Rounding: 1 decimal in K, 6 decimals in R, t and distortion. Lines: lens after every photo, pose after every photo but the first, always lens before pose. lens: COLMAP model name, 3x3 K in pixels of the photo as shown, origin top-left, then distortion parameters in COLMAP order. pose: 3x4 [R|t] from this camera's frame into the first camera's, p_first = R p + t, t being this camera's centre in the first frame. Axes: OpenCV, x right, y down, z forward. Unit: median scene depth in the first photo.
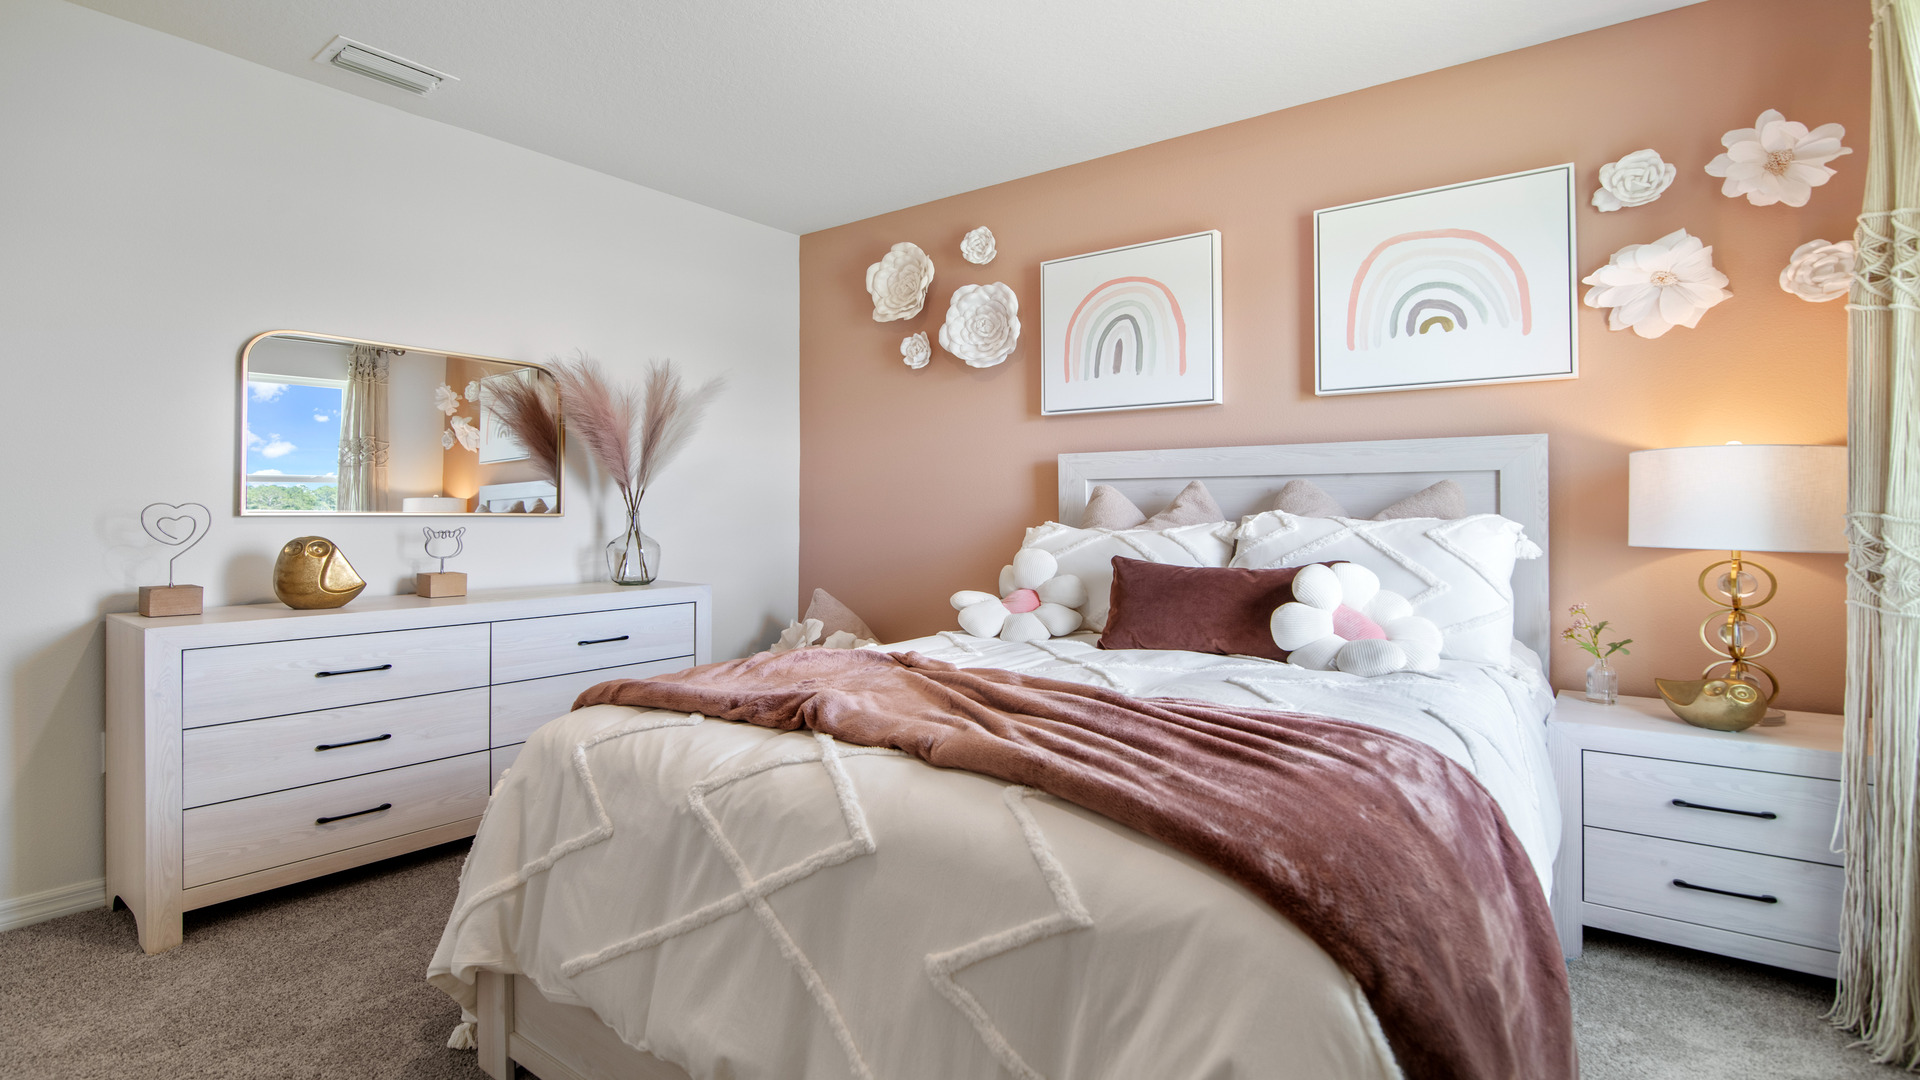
lens RADIAL K [[882.3, 0, 927.7], [0, 882.3, 504.4], [0, 0, 1]] dist [-0.023624, -0.000277]
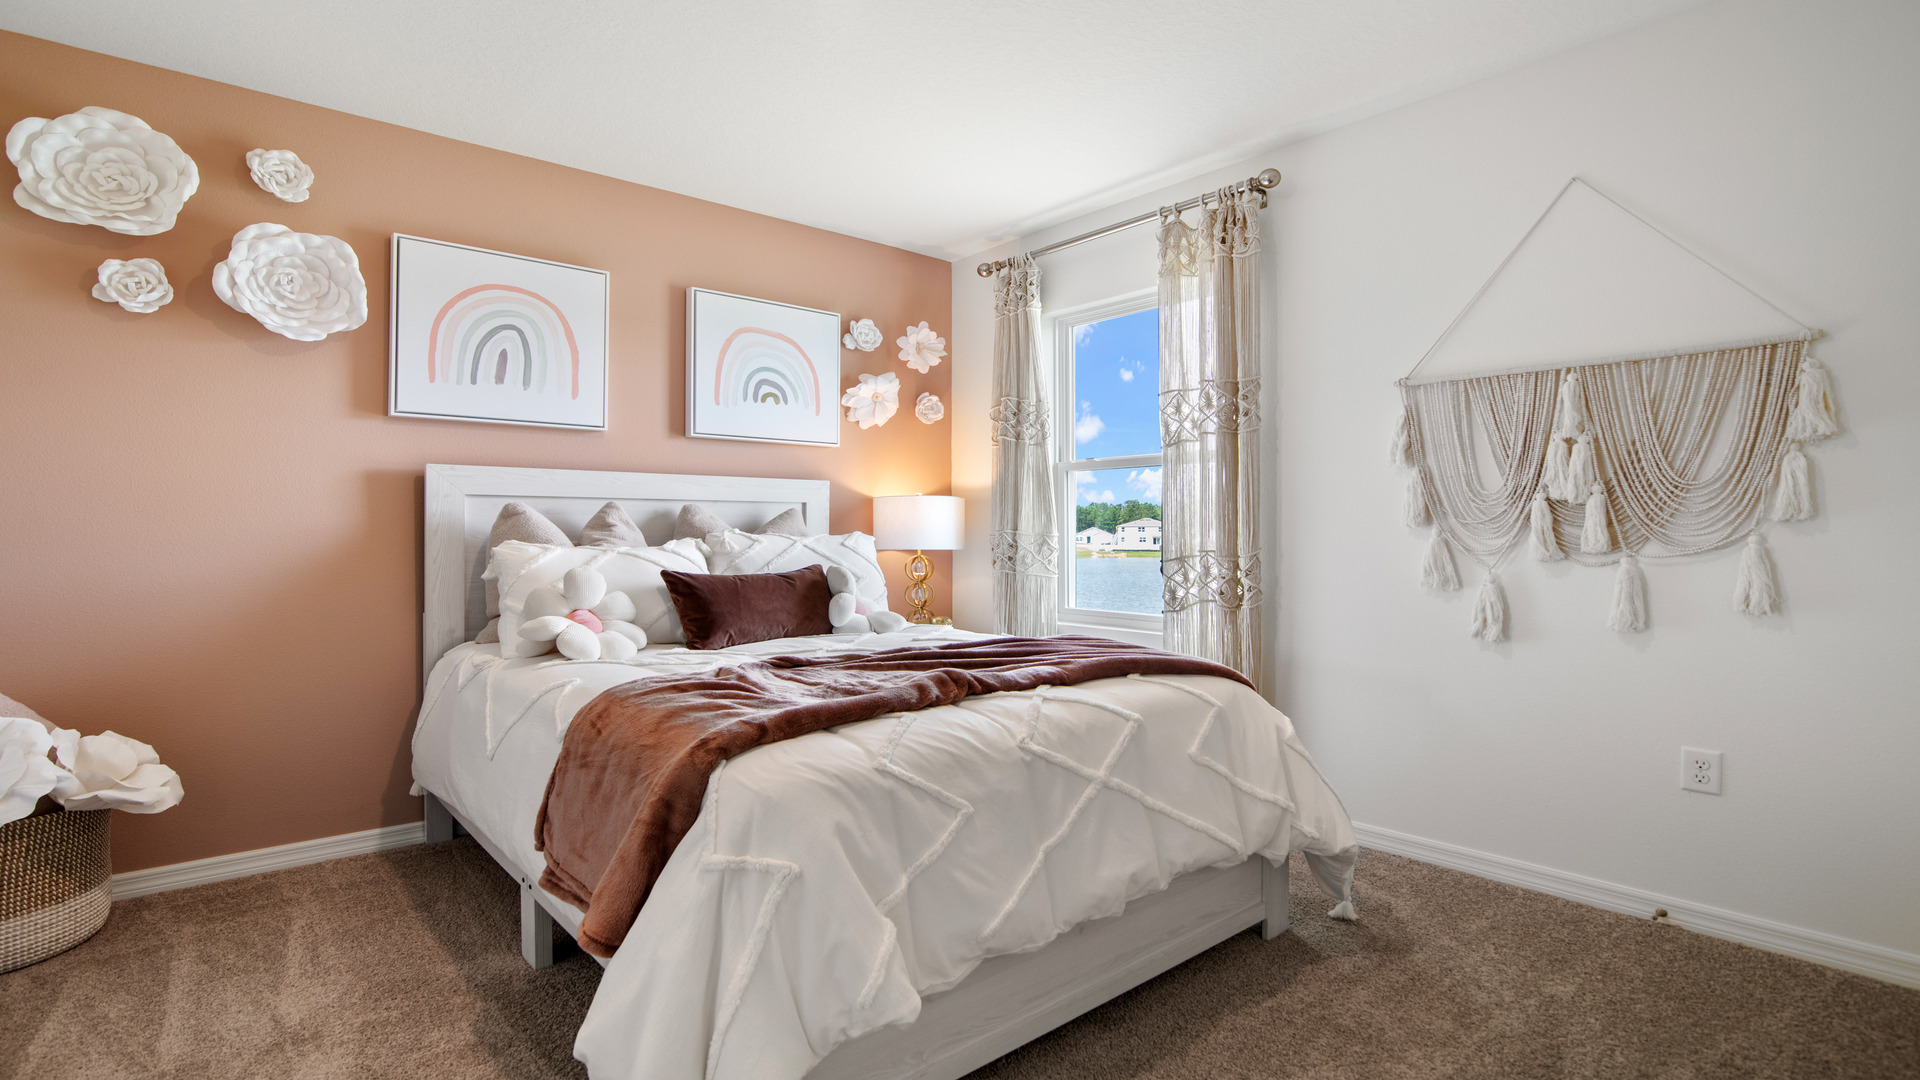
lens RADIAL K [[882.3, 0, 957.1], [0, 882.3, 537.4], [0, 0, 1]] dist [-0.023624, -0.000277]
pose [[0.224835, -0.008305, 0.974361, -0.709453], [-0.008180, 0.999912, 0.010411, 0.002886], [-0.974363, -0.010311, 0.224747, 0.365209]]
